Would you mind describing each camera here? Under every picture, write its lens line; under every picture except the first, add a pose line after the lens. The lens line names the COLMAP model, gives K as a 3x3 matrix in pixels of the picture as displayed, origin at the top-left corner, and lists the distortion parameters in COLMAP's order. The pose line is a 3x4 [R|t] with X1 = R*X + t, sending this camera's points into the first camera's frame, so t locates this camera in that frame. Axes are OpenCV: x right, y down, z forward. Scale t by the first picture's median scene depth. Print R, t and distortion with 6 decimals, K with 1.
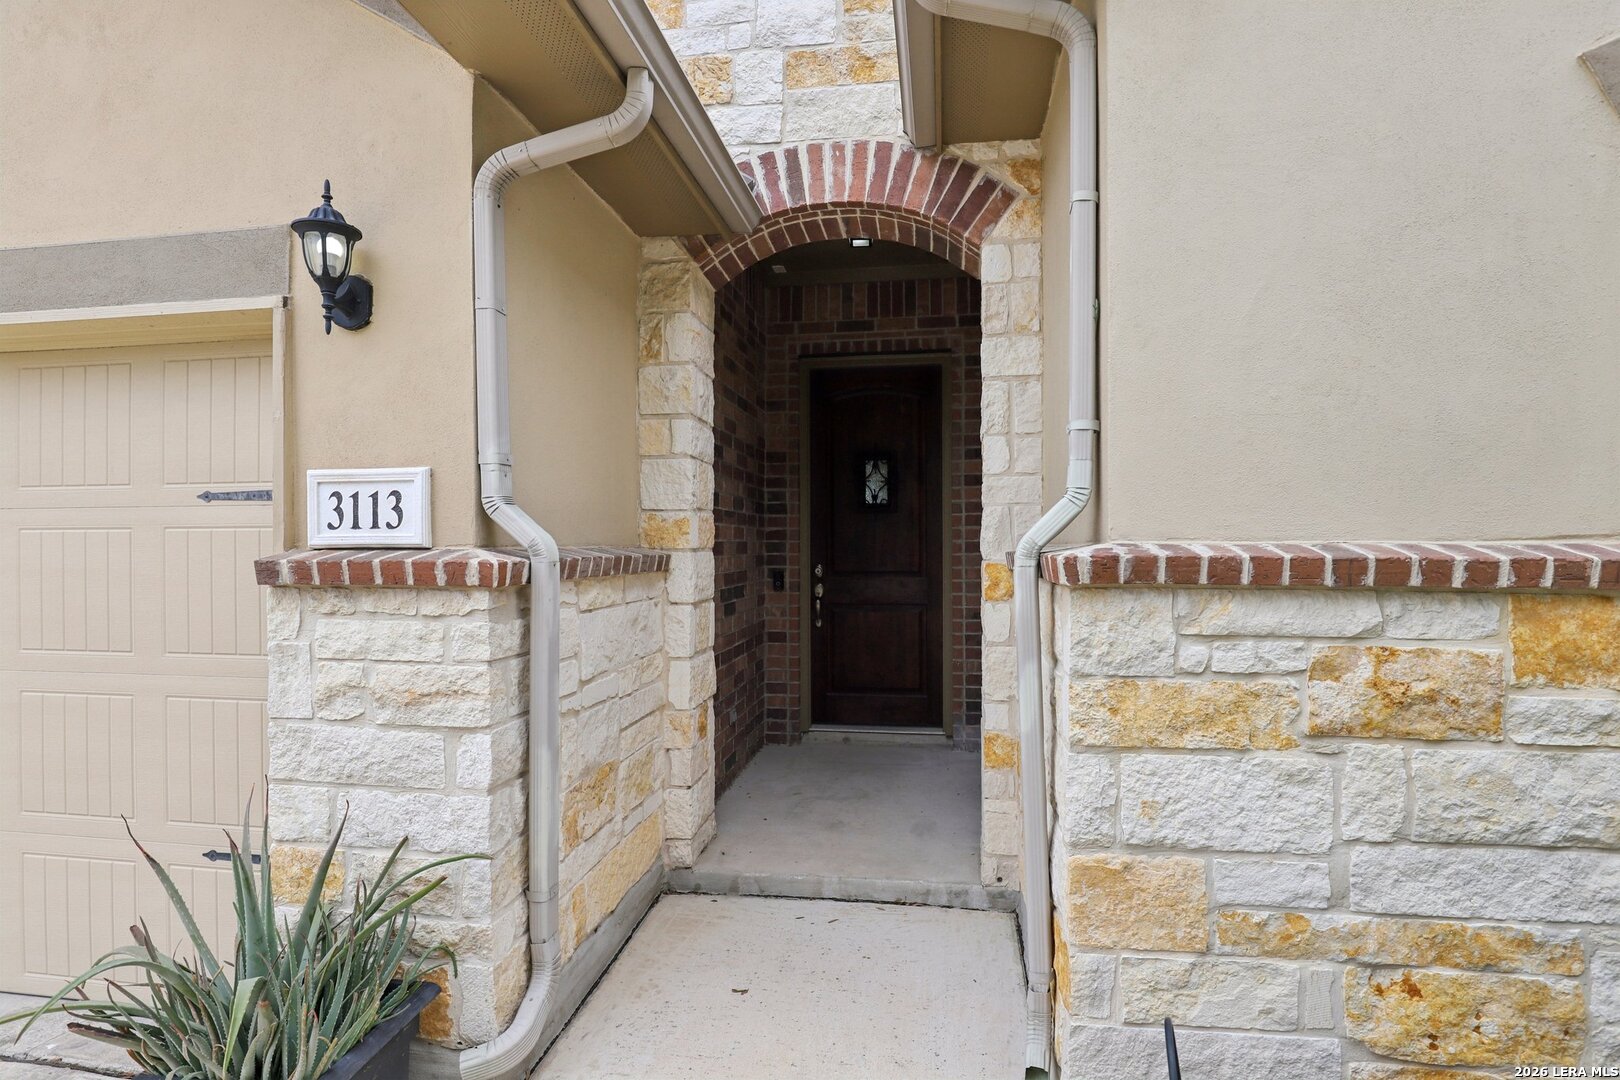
lens RADIAL K [[833.3, 0, 810.0], [0, 833.3, 540.0], [0, 0, 1]] dist [-0.026216, 0.000249]
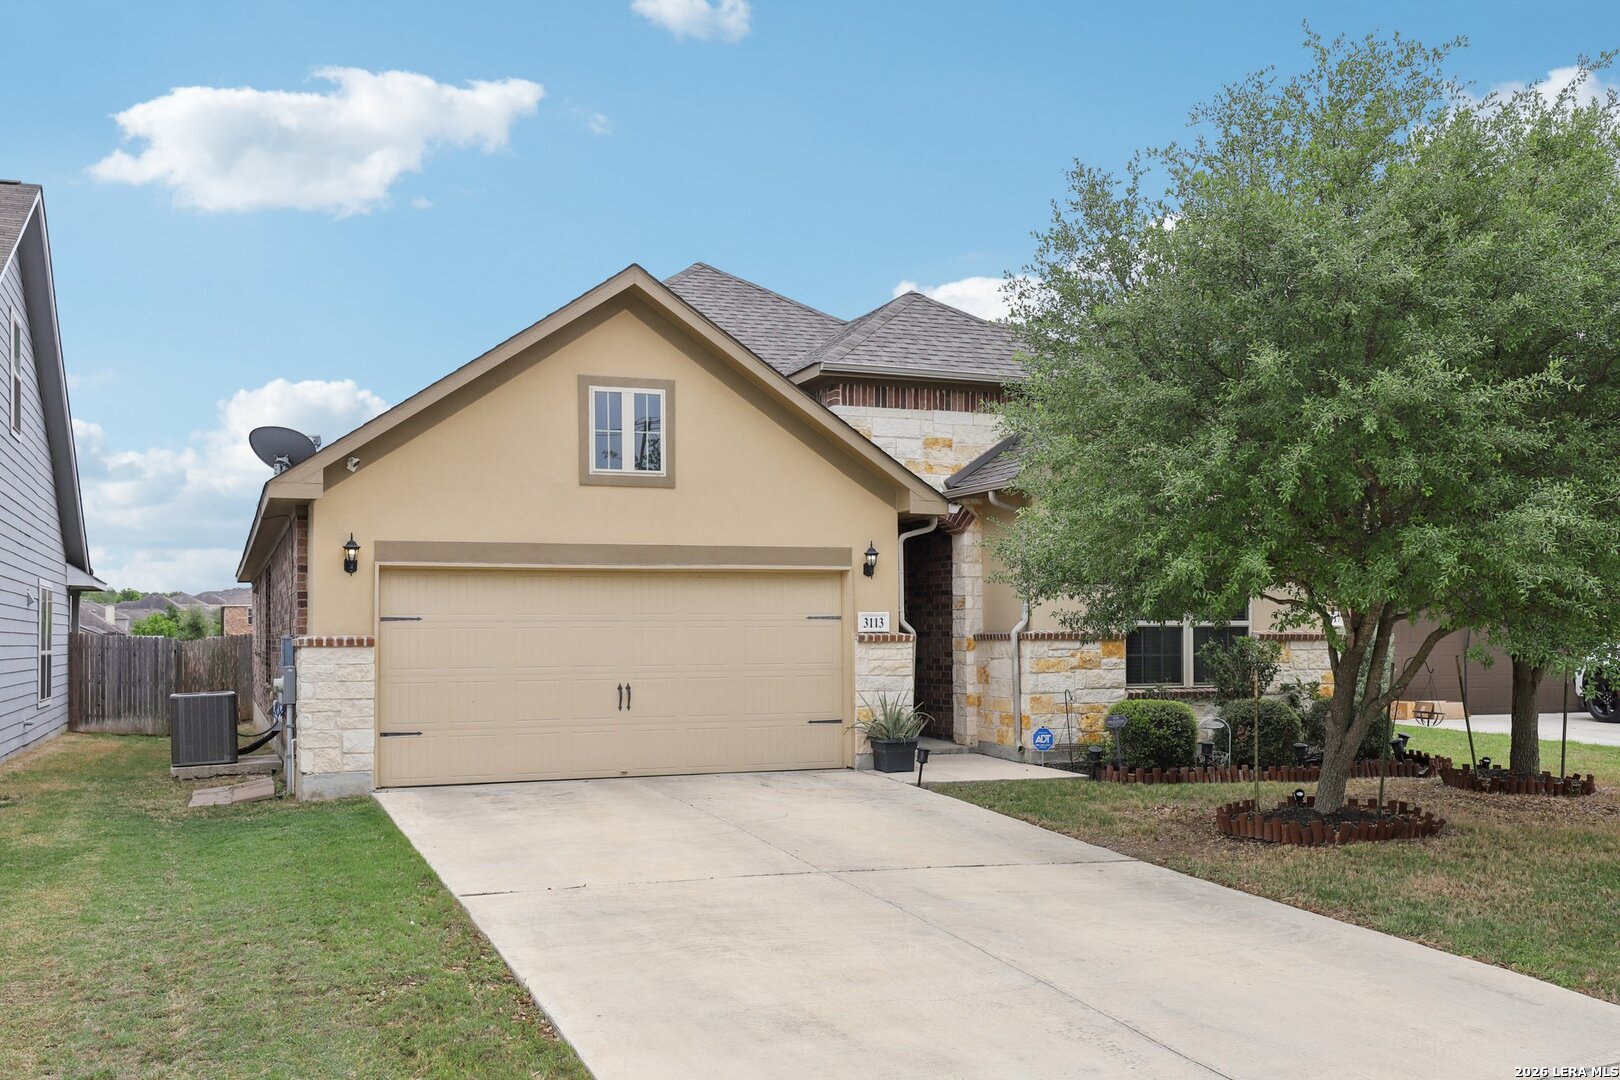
lens RADIAL K [[1630.8, 0, 810.0], [0, 1630.8, 540.0], [0, 0, 1]] dist [-0.012959, -0.006645]
pose [[0.868258, 0.025532, 0.495456, -4.795123], [-0.002694, 0.998903, -0.046755, -0.067811], [-0.496106, 0.039260, 0.867374, -5.762472]]
